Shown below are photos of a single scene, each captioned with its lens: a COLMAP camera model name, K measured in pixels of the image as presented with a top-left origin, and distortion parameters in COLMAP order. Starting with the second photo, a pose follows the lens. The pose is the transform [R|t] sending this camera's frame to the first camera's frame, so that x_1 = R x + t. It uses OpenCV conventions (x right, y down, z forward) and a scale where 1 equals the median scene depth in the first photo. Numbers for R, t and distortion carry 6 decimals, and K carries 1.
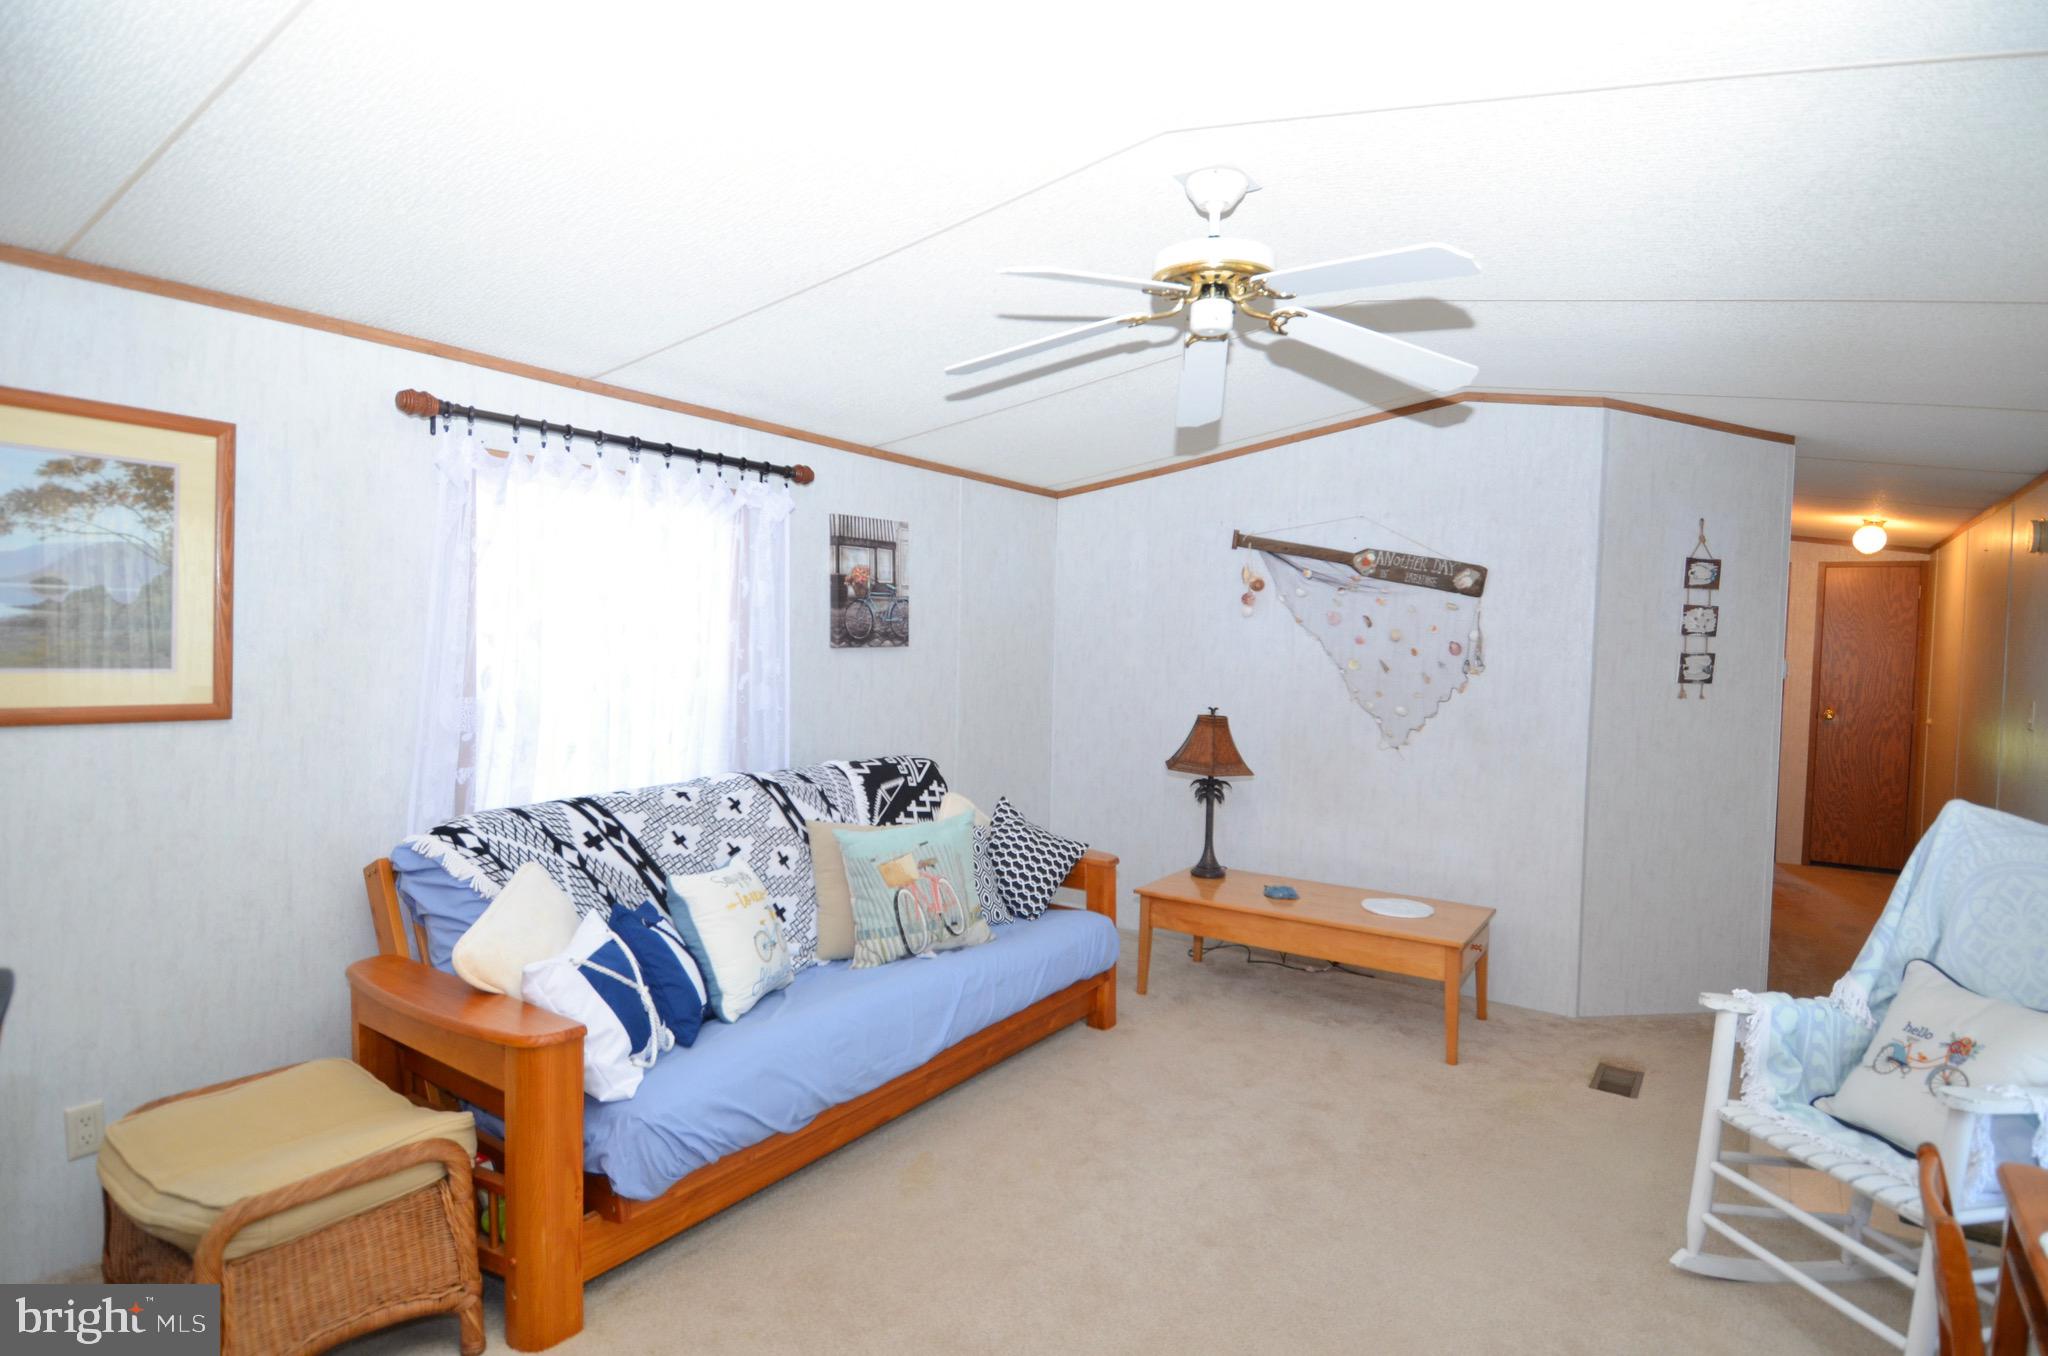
lens RADIAL K [[1069.5, 0, 1024.0], [0, 1069.5, 678.0], [0, 0, 1]] dist [0.021324, -0.000917]
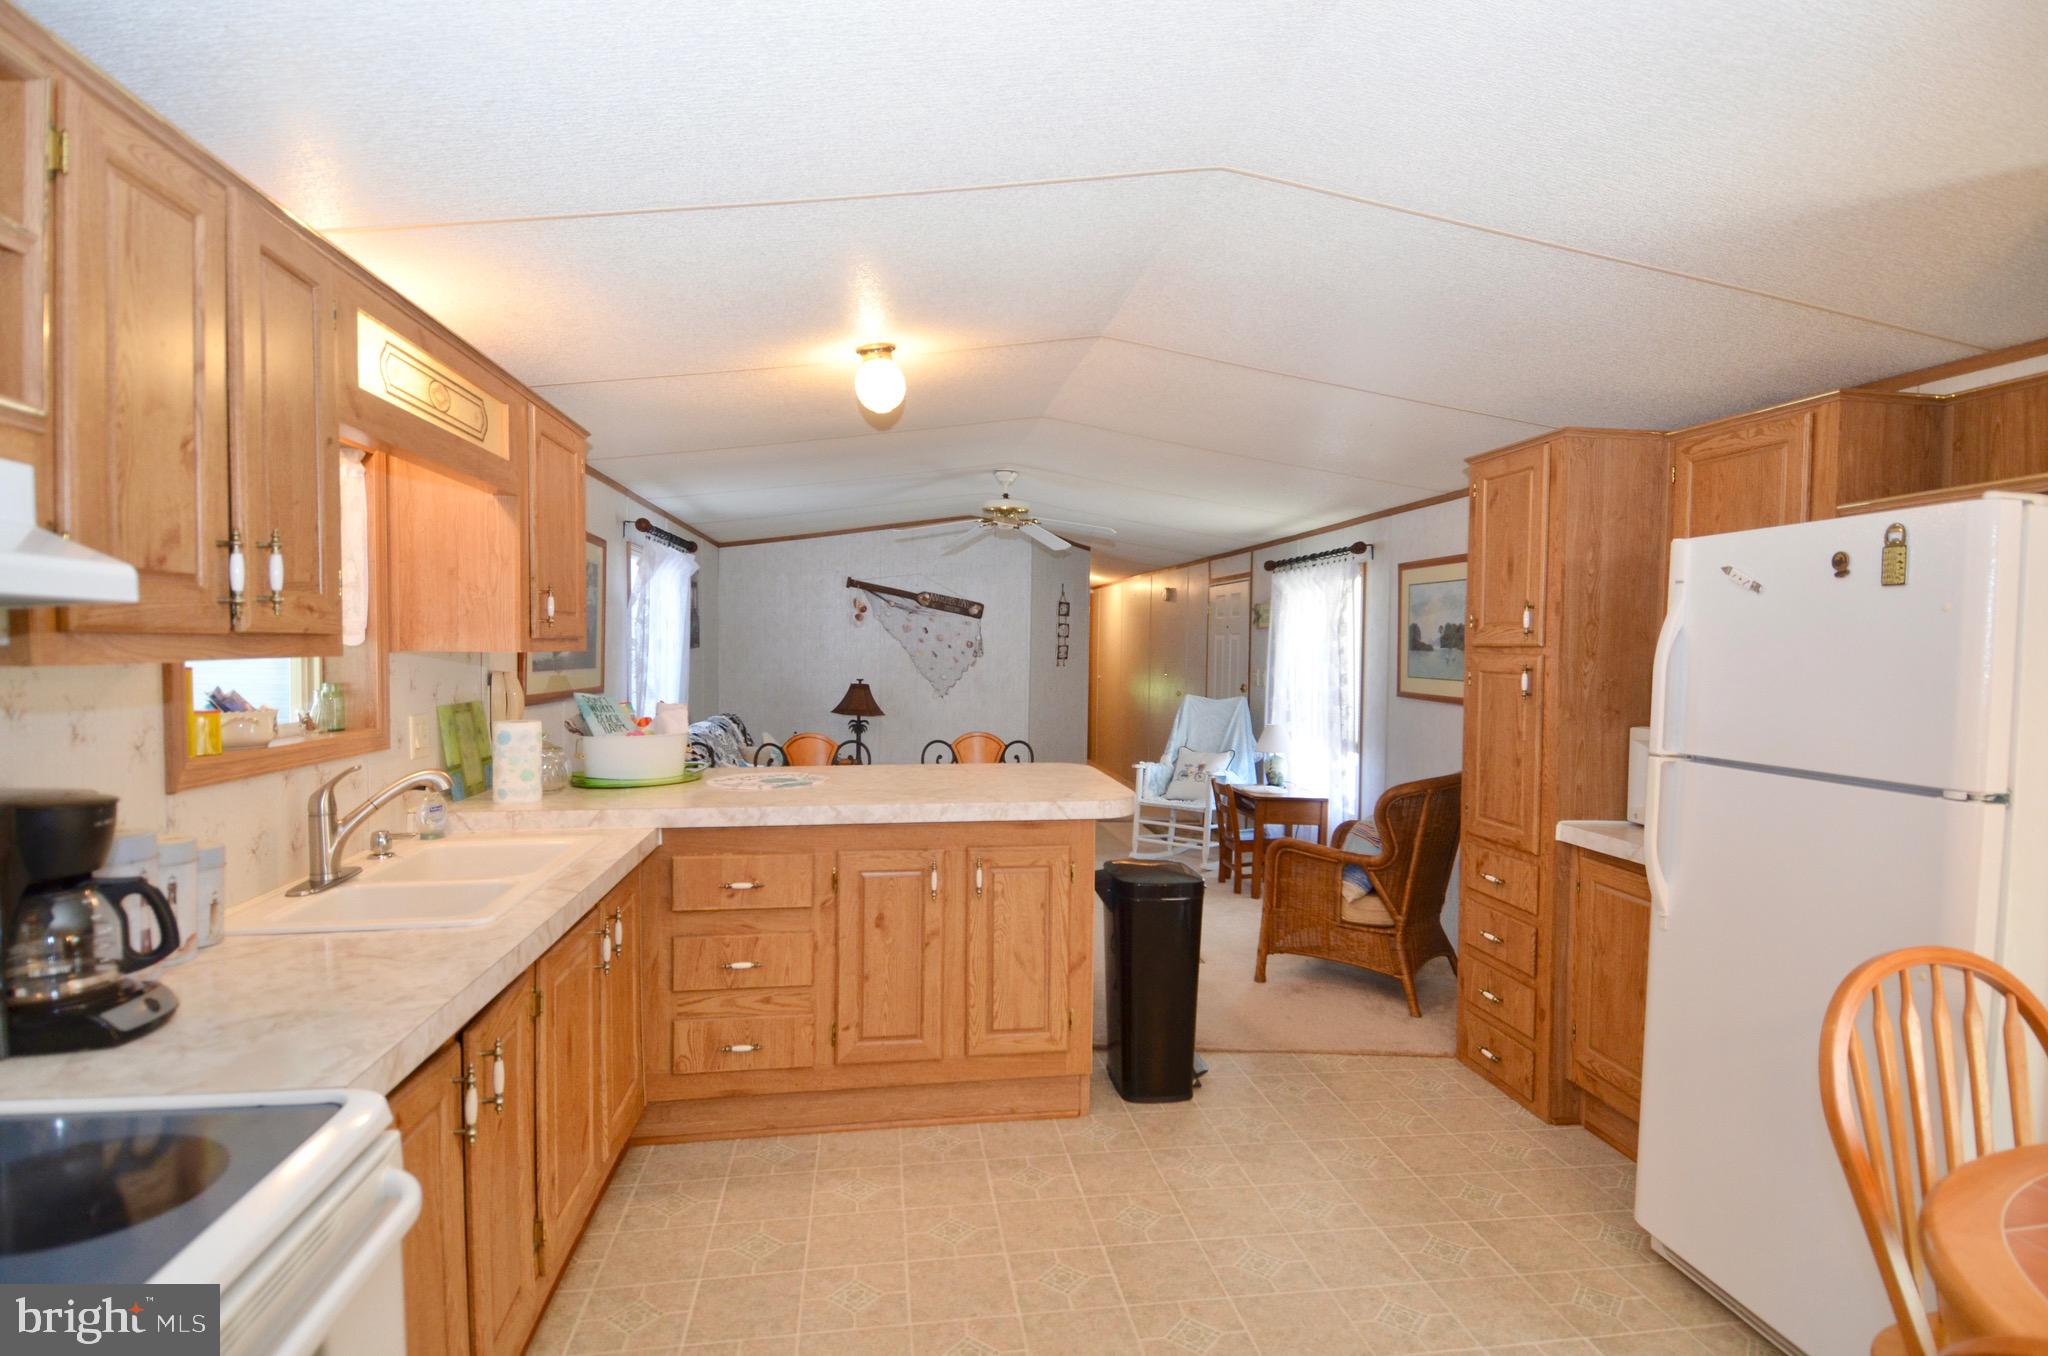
lens RADIAL K [[1069.5, 0, 1024.0], [0, 1069.5, 678.0], [0, 0, 1]] dist [0.021324, -0.000917]
pose [[0.736633, -0.039423, 0.675143, -0.904698], [0.022080, 0.999169, 0.034253, -0.032725], [-0.675932, -0.010325, 0.736891, -0.550329]]
